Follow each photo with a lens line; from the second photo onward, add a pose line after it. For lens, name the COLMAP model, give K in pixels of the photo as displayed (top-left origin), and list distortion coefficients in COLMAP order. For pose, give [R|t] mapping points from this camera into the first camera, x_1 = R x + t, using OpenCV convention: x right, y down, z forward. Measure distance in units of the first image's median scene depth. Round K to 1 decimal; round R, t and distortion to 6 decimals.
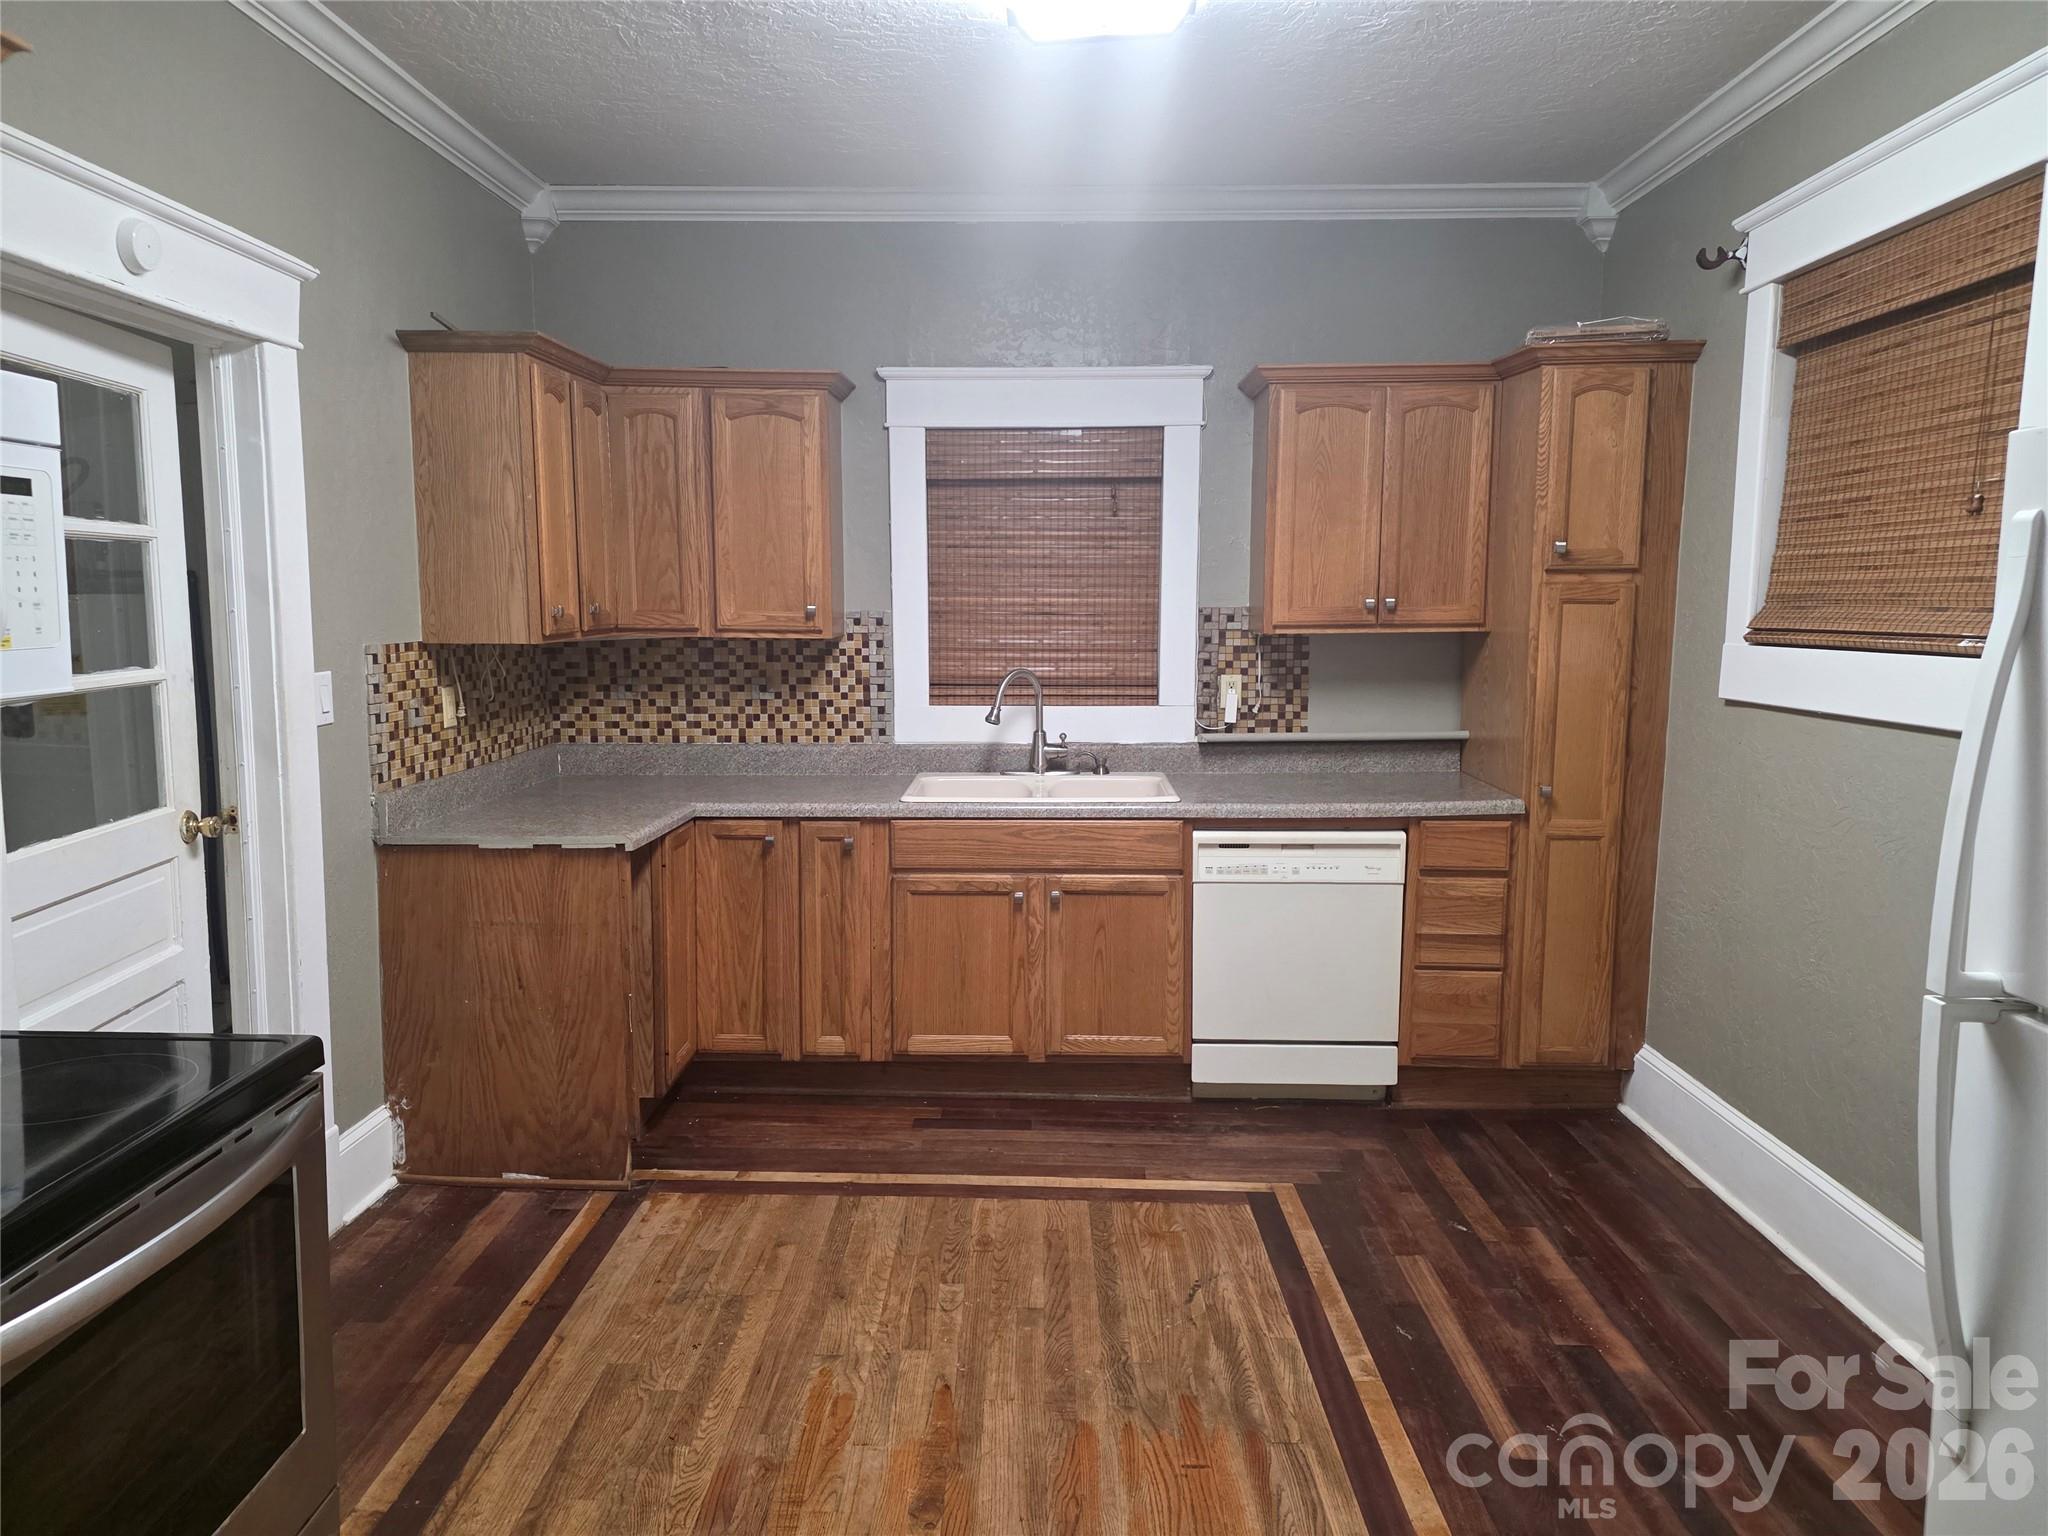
lens RADIAL K [[1384.4, 0, 1018.1], [0, 1384.4, 758.3], [0, 0, 1]] dist [0.036970, -0.007063]
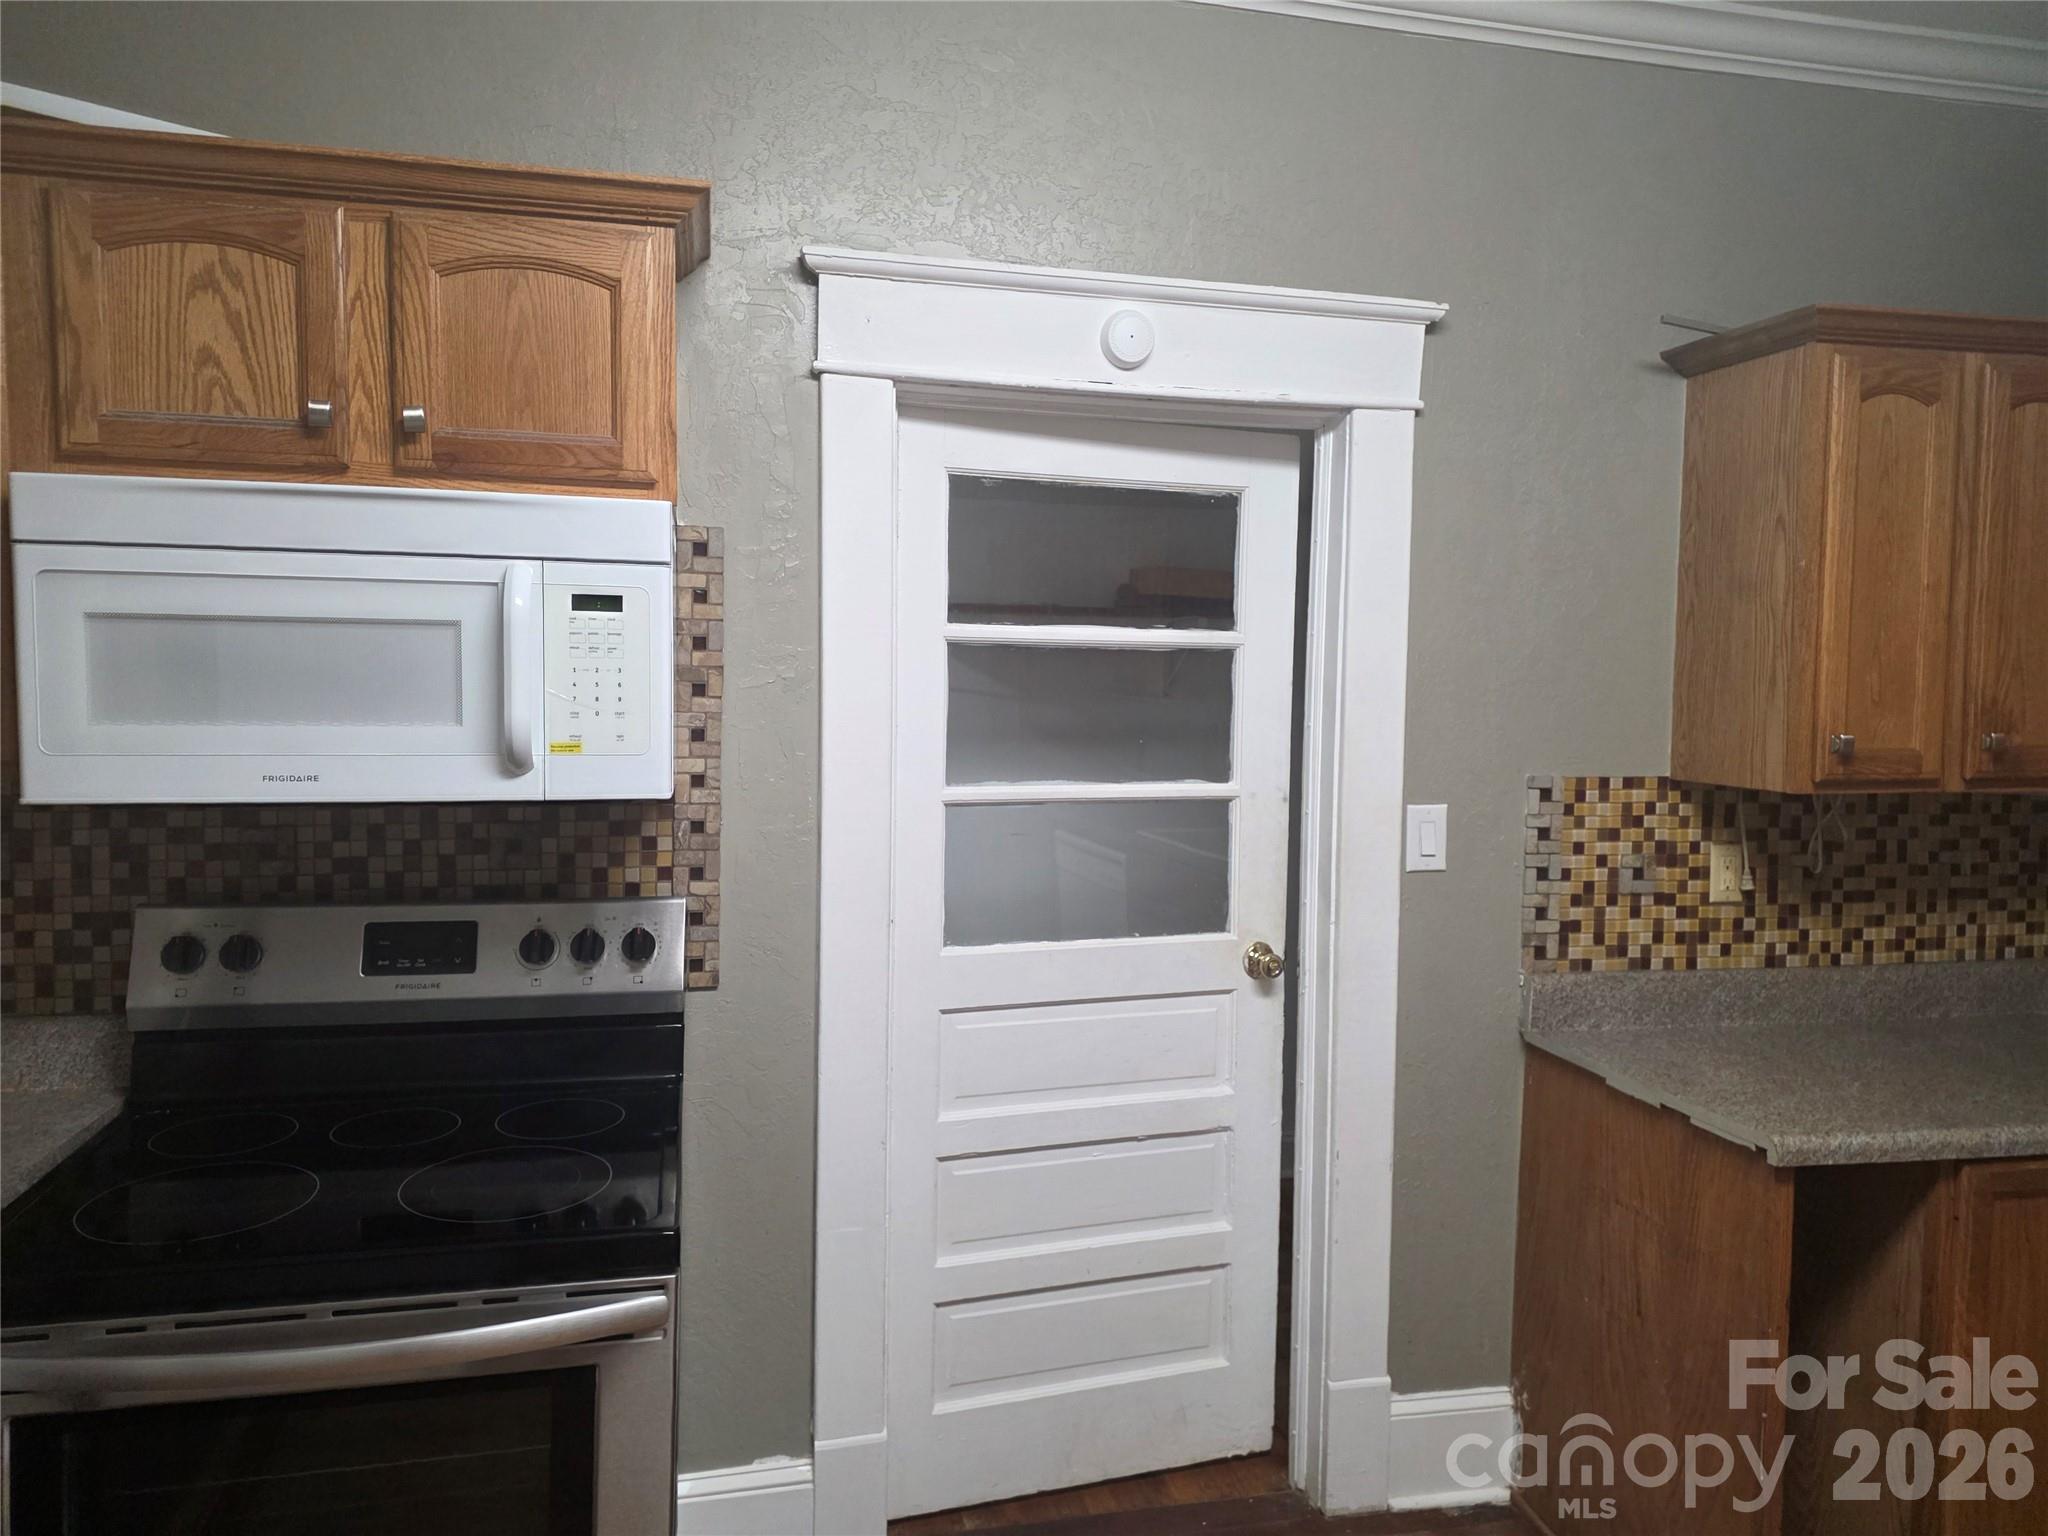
lens RADIAL K [[1384.4, 0, 1010.6], [0, 1384.4, 741.1], [0, 0, 1]] dist [0.036970, -0.007063]
pose [[0.241767, 0.053699, -0.968847, 0.189979], [-0.132963, 0.990883, 0.021741, -0.075355], [0.961181, 0.123564, 0.246702, 0.515262]]
